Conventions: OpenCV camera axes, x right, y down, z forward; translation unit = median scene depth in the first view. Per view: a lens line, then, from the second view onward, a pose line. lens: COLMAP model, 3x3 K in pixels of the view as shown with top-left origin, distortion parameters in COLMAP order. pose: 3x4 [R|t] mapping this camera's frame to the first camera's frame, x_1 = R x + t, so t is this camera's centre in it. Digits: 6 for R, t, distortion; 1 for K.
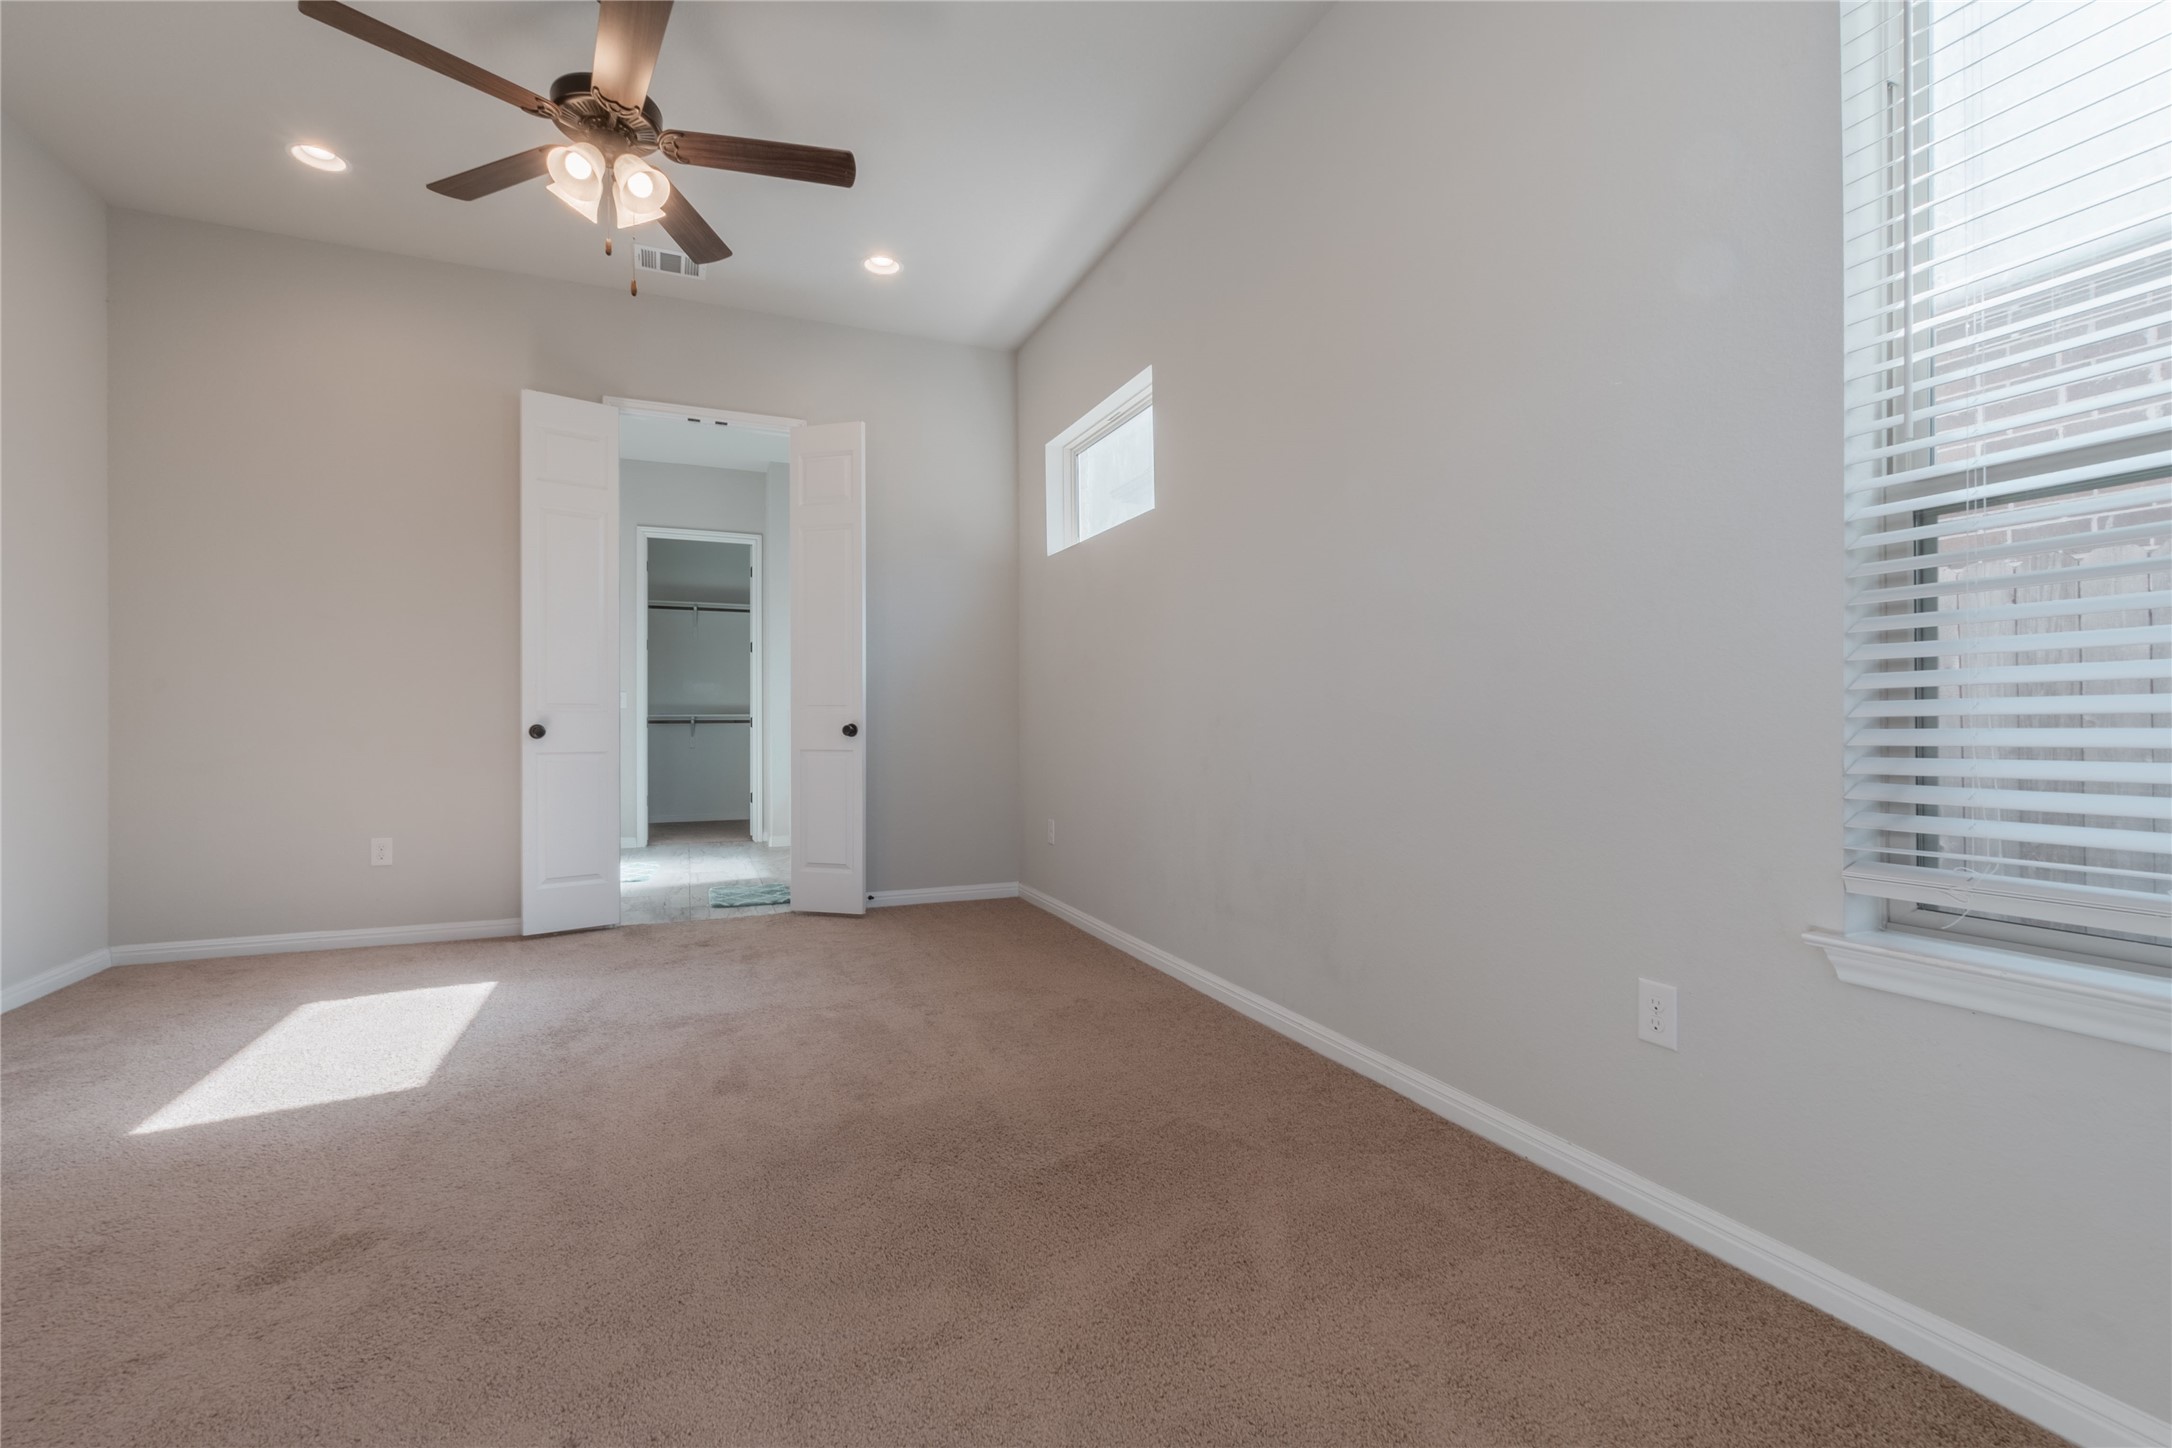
lens RADIAL K [[930.9, 0, 1076.6], [0, 930.9, 726.0], [0, 0, 1]] dist [-0.009952, 0.004016]
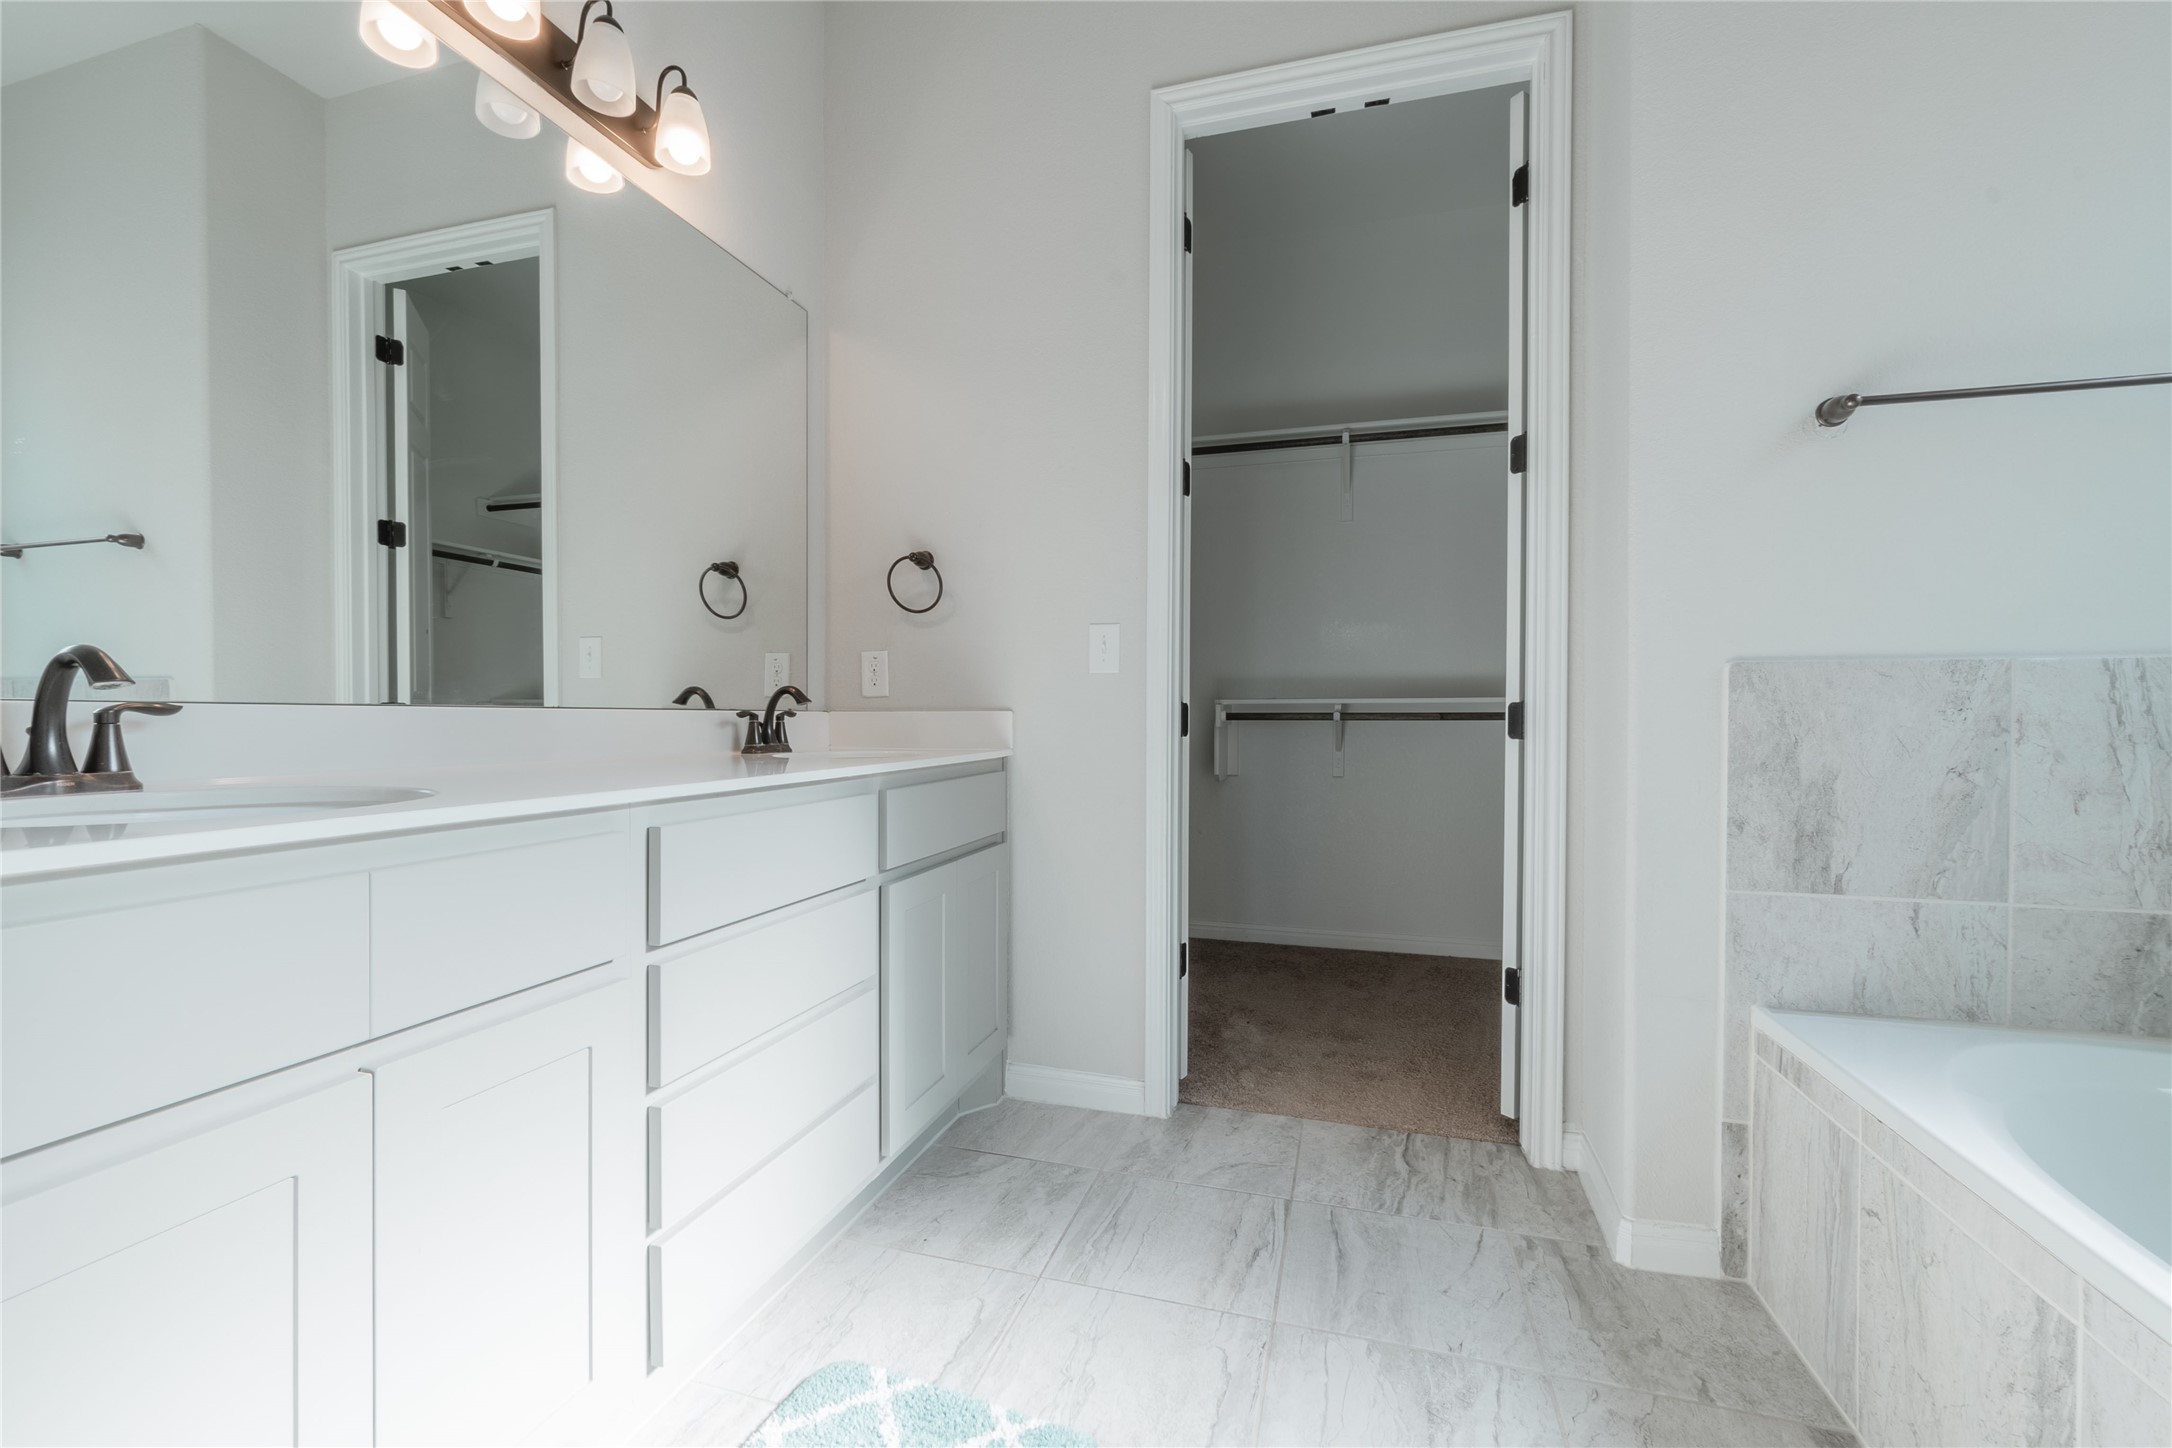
lens RADIAL K [[930.9, 0, 1076.6], [0, 930.9, 726.0], [0, 0, 1]] dist [-0.009952, 0.004016]
pose [[0.770781, 0.012482, -0.636978, -0.275920], [-0.006580, 0.999911, 0.011632, -0.004996], [0.637066, -0.004774, 0.770794, 0.702940]]
